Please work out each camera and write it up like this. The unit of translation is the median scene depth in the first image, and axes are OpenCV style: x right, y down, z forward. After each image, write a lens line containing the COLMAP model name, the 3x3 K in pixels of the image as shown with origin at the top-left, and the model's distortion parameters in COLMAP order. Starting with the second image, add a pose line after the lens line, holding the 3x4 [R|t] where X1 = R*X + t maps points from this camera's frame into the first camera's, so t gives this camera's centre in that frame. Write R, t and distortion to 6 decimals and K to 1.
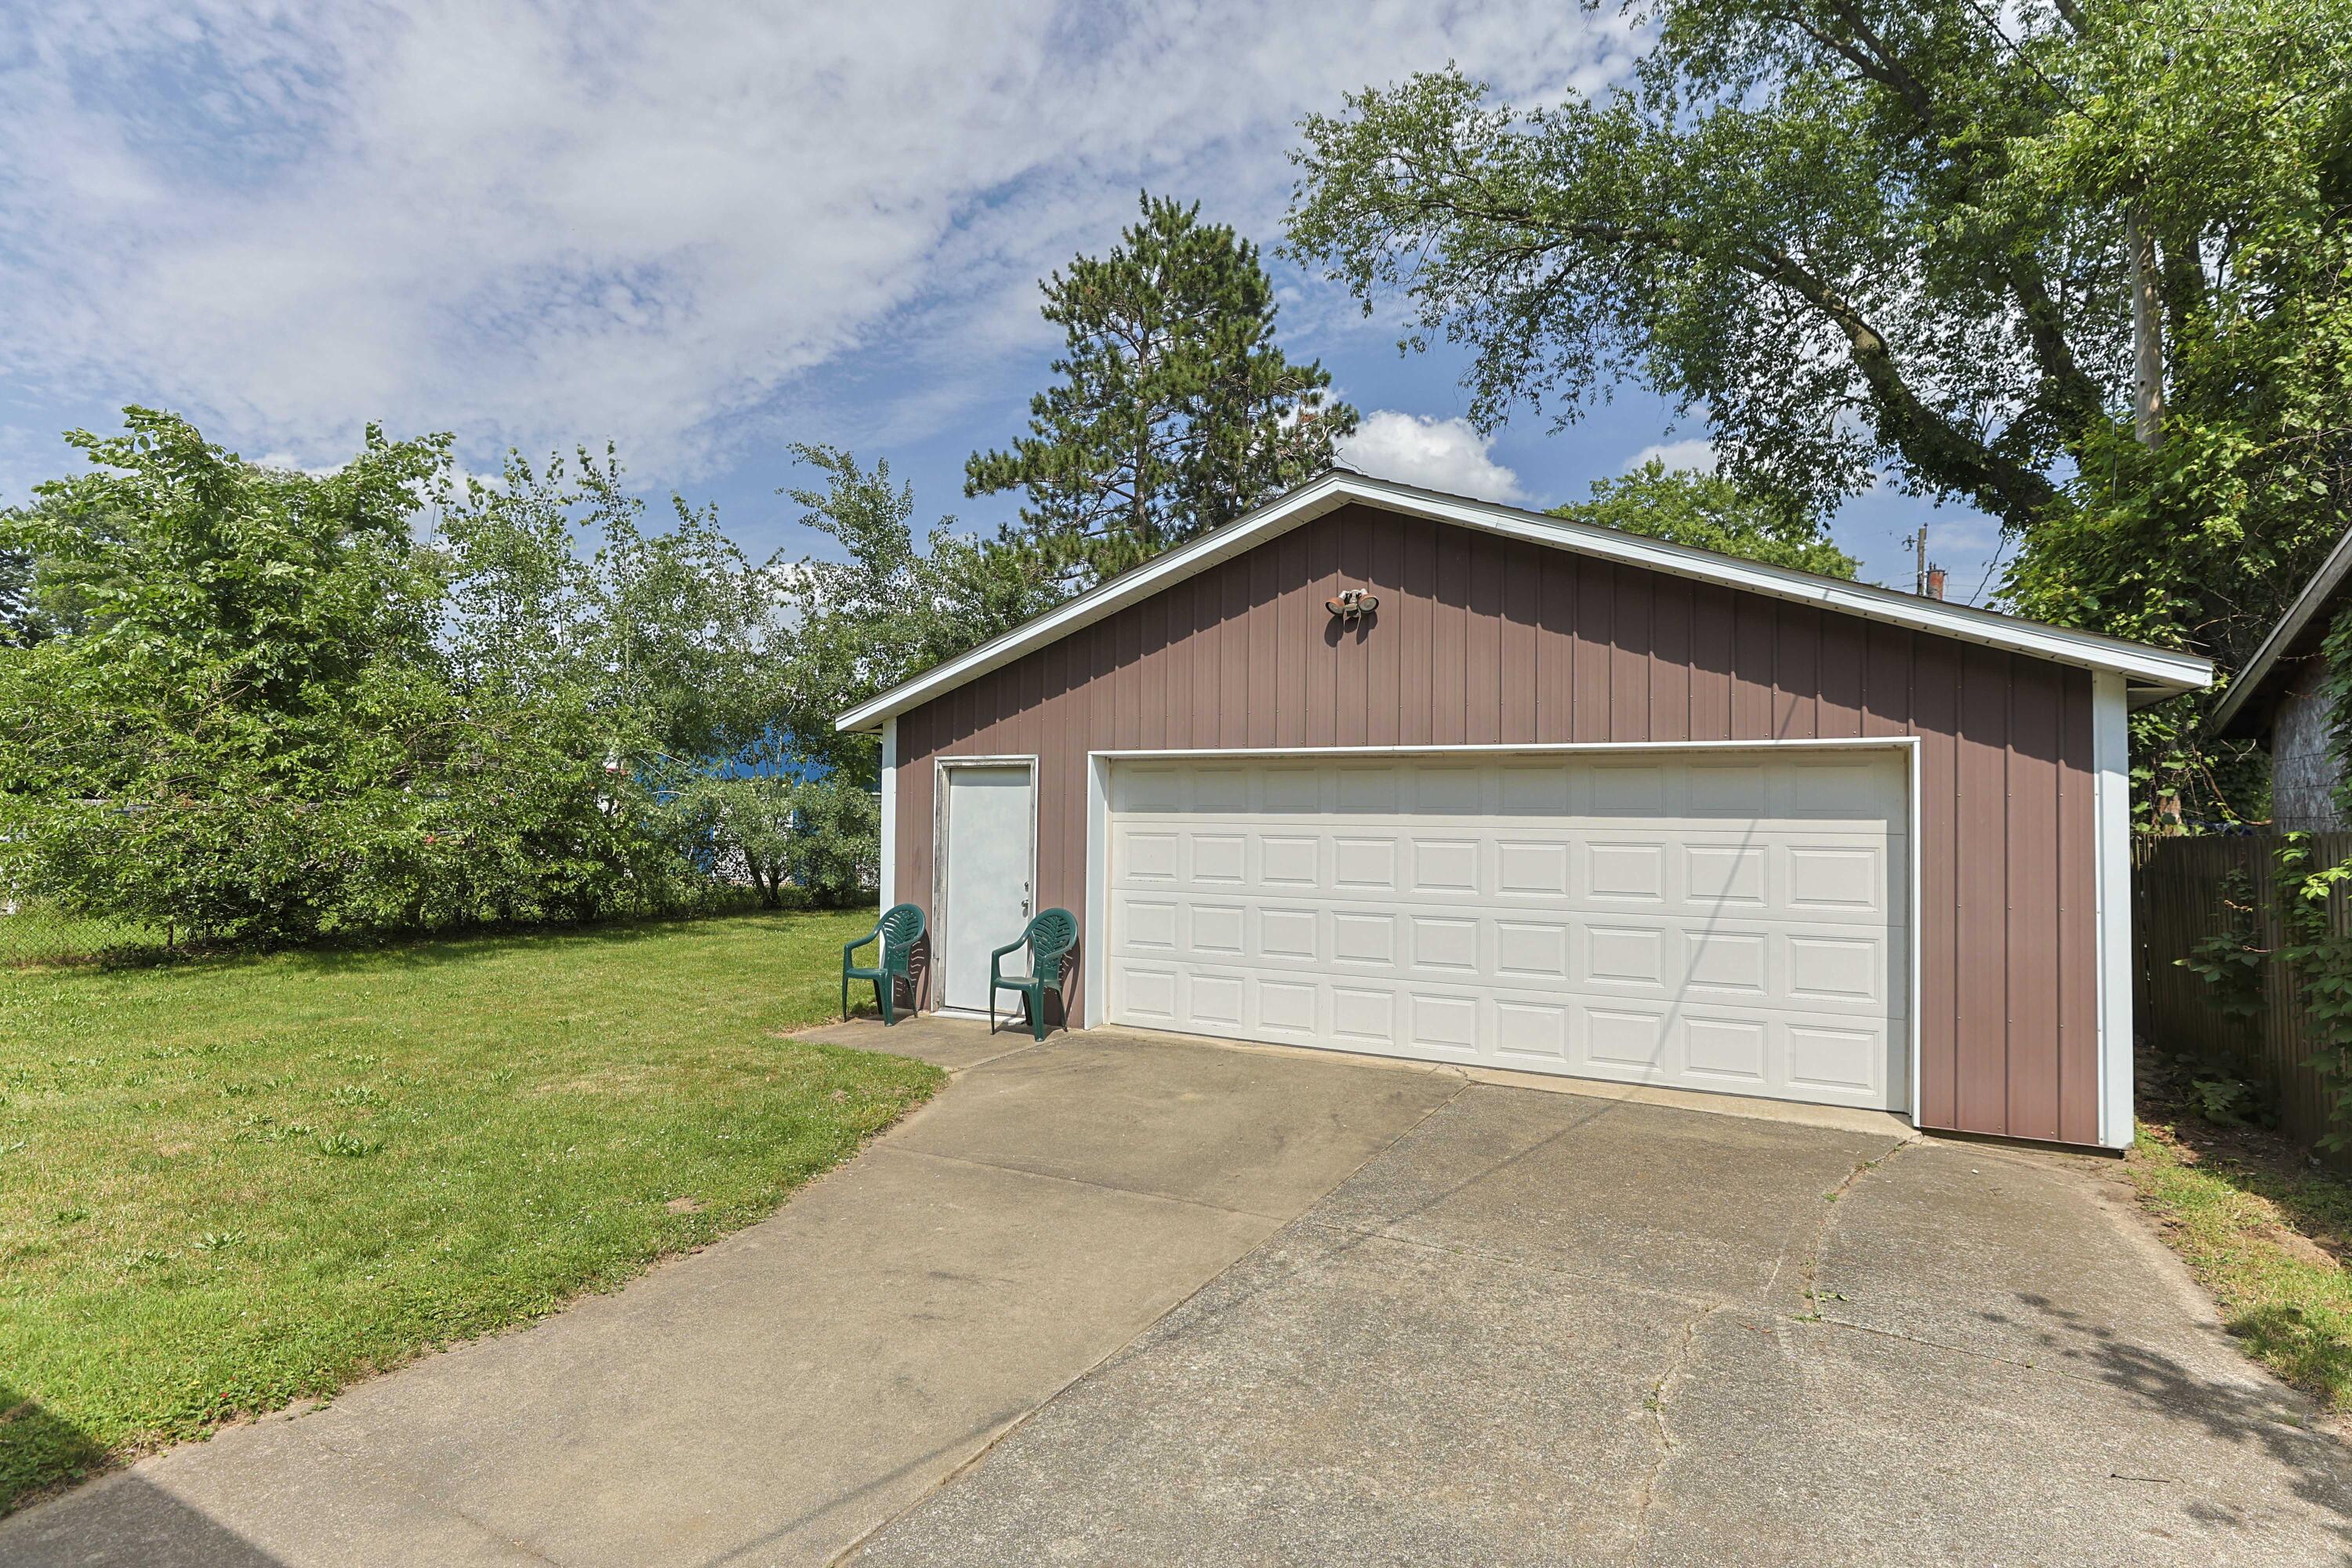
lens RADIAL K [[1151.8, 0, 1176.0], [0, 1151.8, 784.0], [0, 0, 1]] dist [-0.001548, -0.000003]
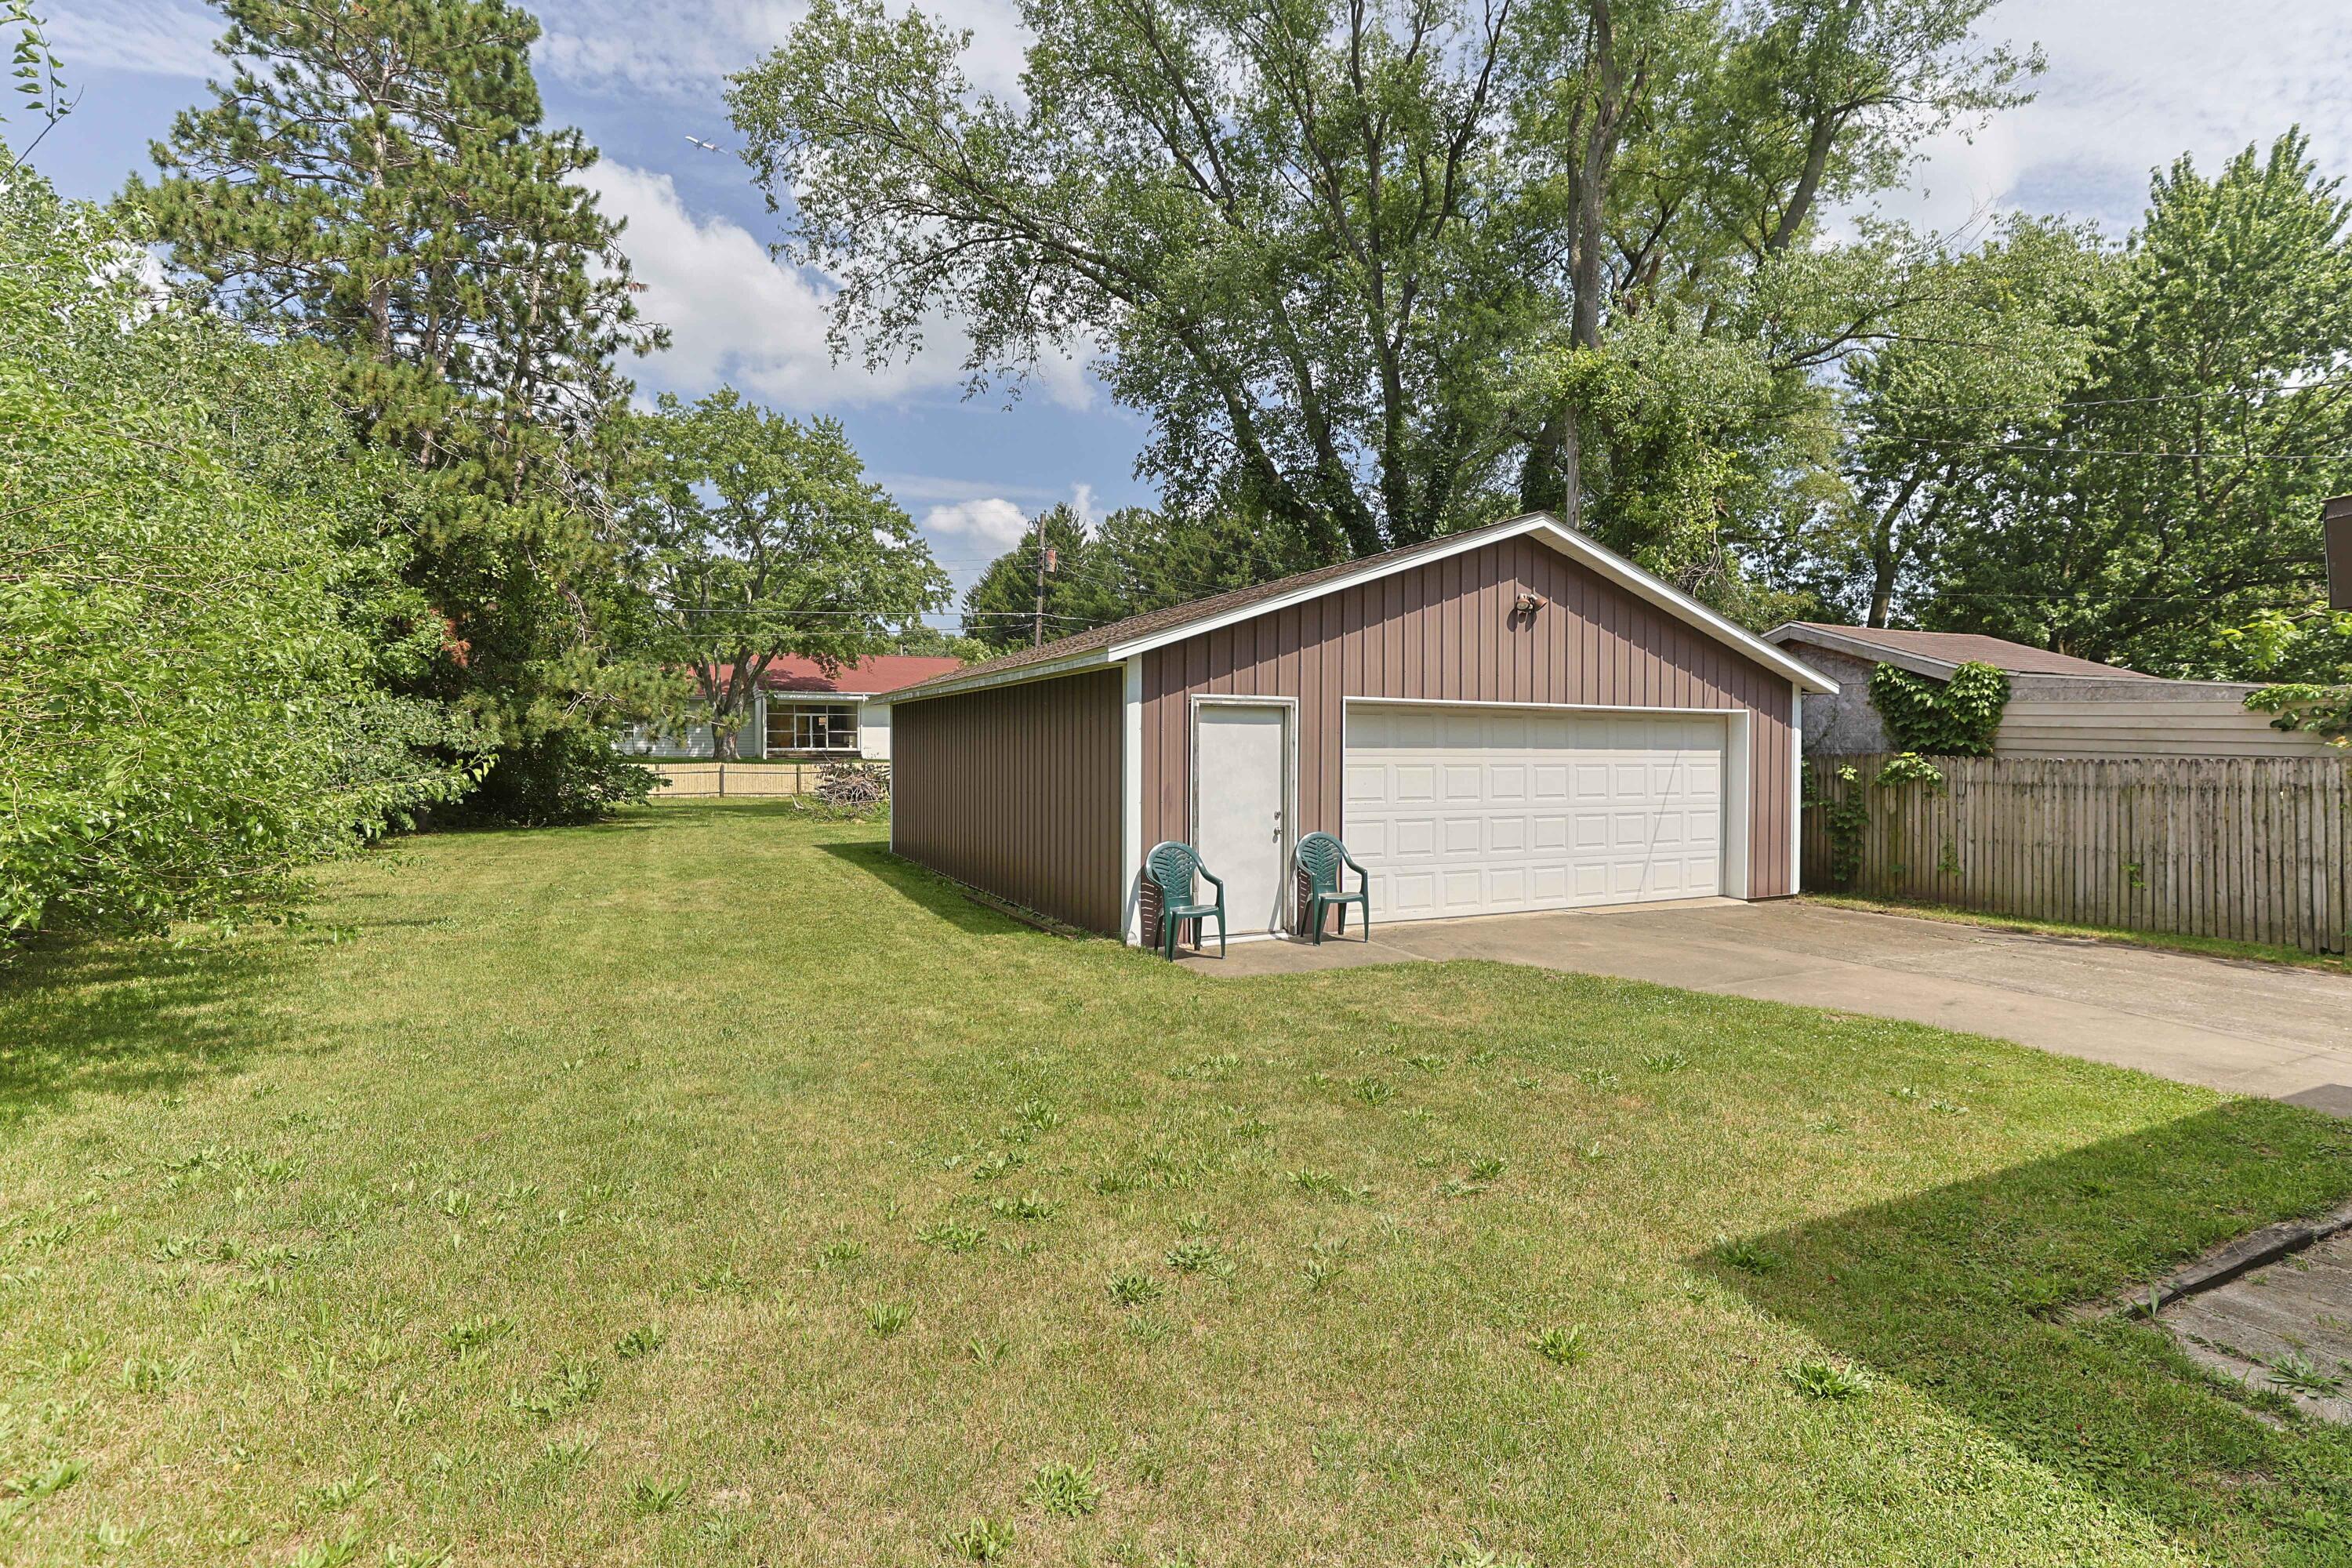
lens RADIAL K [[1151.8, 0, 1176.0], [0, 1151.8, 784.0], [0, 0, 1]] dist [-0.001548, -0.000003]
pose [[0.562081, -0.033665, 0.826397, -1.146901], [-0.021097, 0.998263, 0.055016, 0.000066], [-0.826813, -0.048358, 0.560394, 0.491253]]
